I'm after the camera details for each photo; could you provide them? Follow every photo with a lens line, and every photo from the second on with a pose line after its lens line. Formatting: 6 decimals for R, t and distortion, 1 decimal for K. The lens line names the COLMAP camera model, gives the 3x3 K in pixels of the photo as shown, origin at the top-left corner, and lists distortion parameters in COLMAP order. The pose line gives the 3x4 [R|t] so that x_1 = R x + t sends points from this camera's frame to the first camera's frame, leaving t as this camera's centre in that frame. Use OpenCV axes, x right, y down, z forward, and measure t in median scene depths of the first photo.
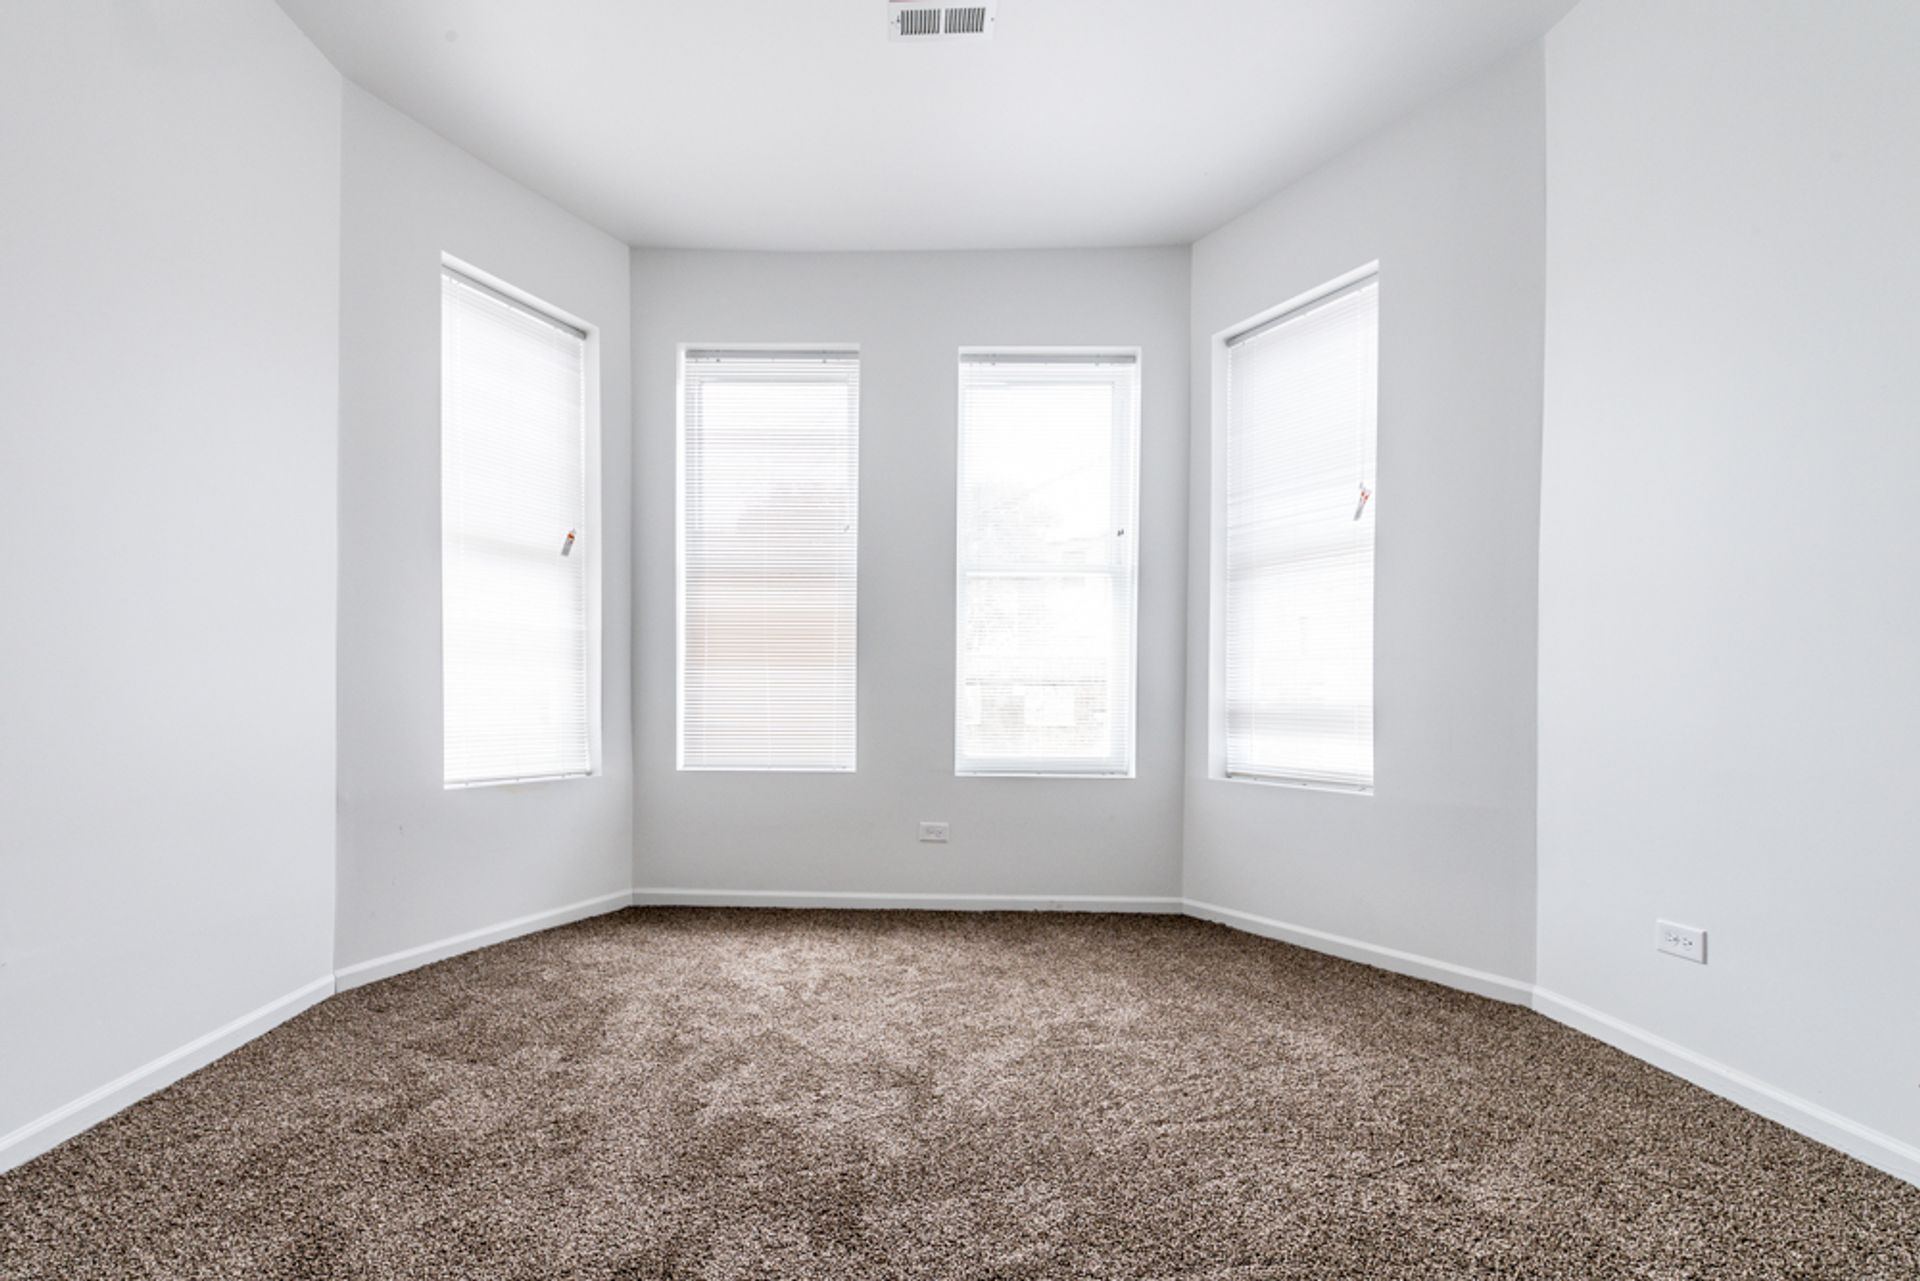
lens RADIAL K [[794.6, 0, 844.3], [0, 794.6, 719.2], [0, 0, 1]] dist [0.015834, -0.005458]
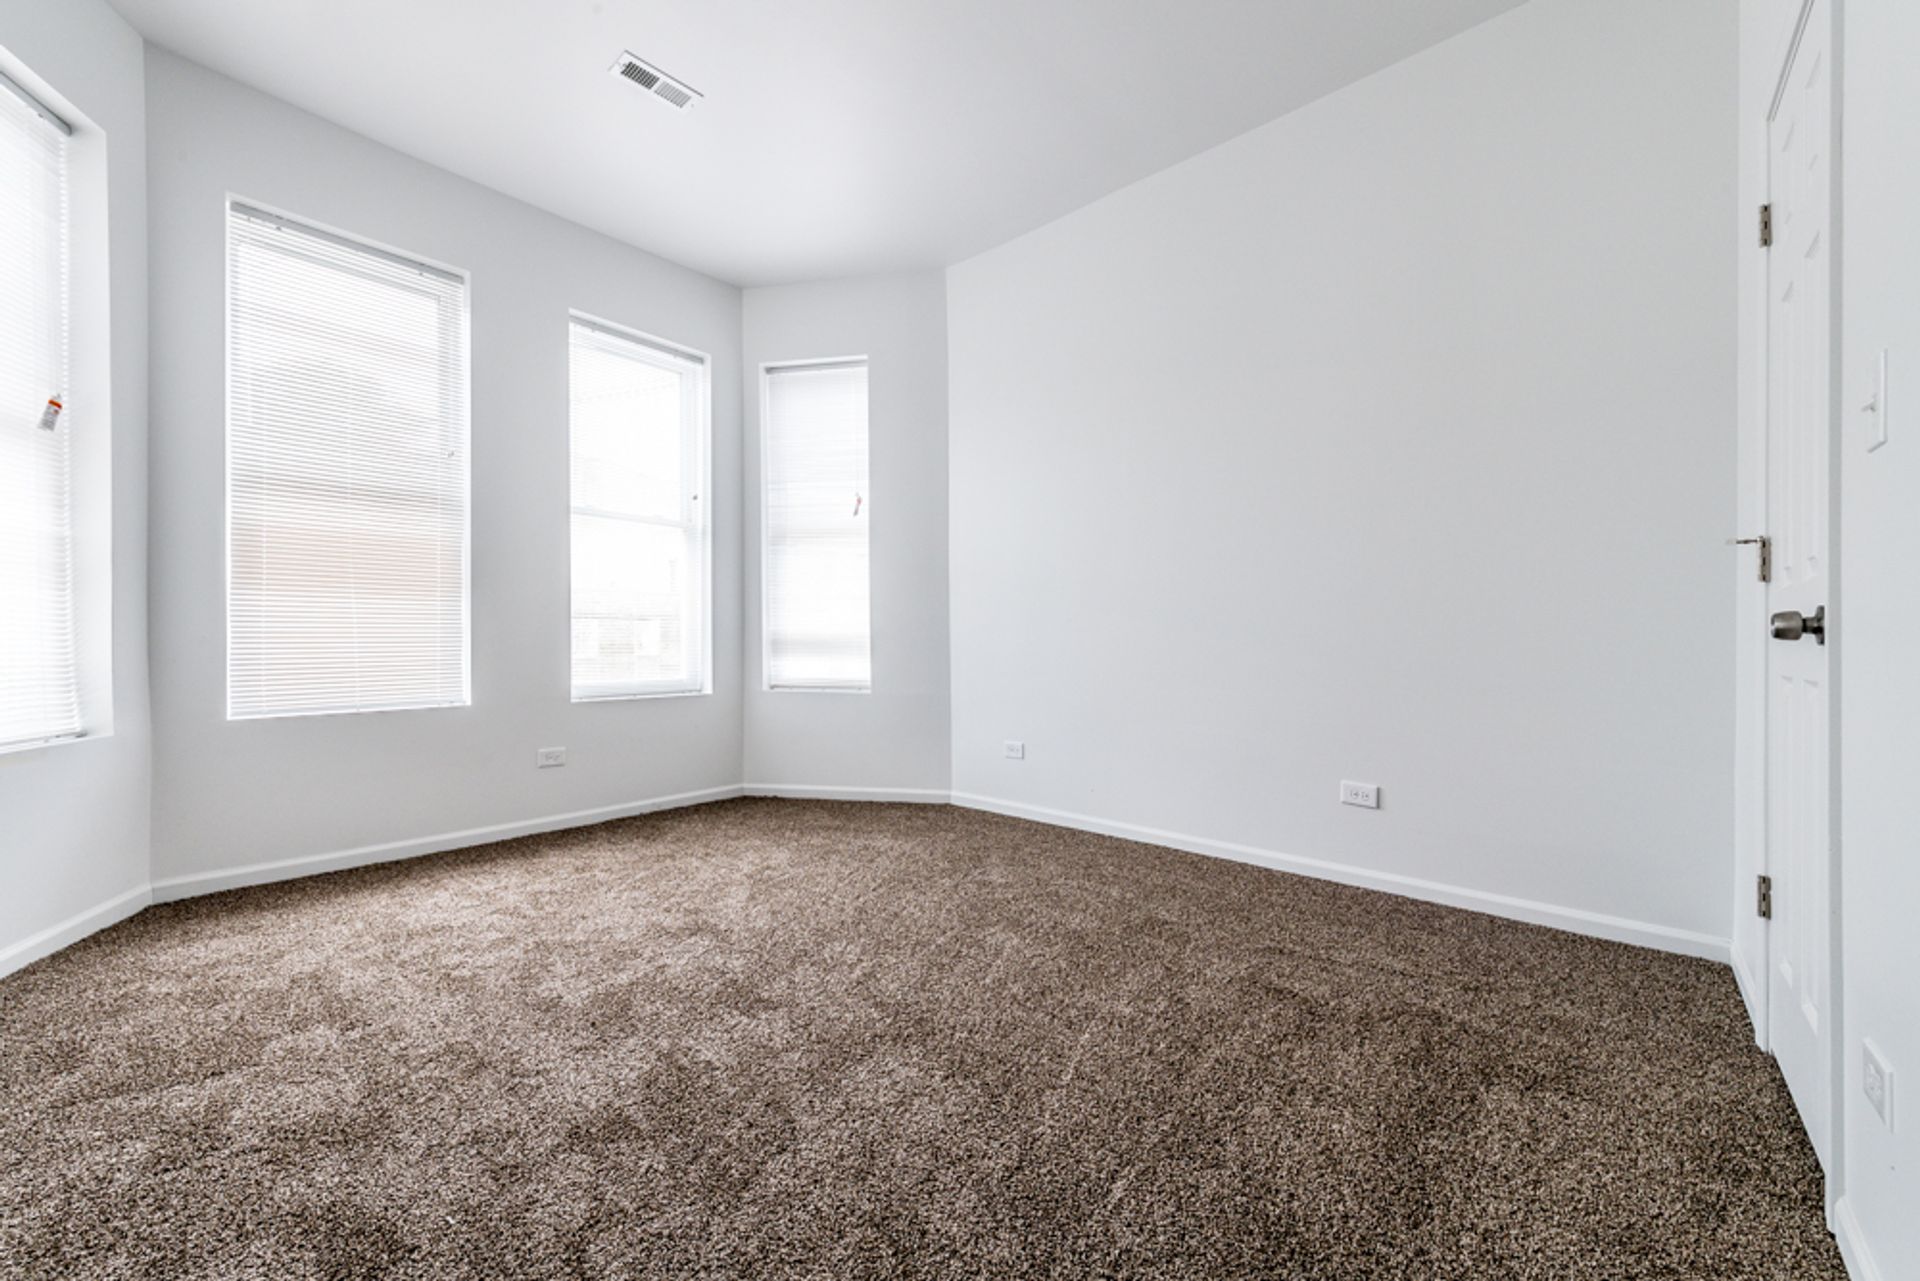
lens RADIAL K [[756.9, 0, 960.0], [0, 756.9, 640.5], [0, 0, 1]] dist [0.014997, -0.003802]
pose [[0.616995, -0.009403, 0.786911, -0.397084], [0.019701, 0.999800, -0.003500, 0.001205], [-0.786721, 0.017662, 0.617056, -0.060511]]
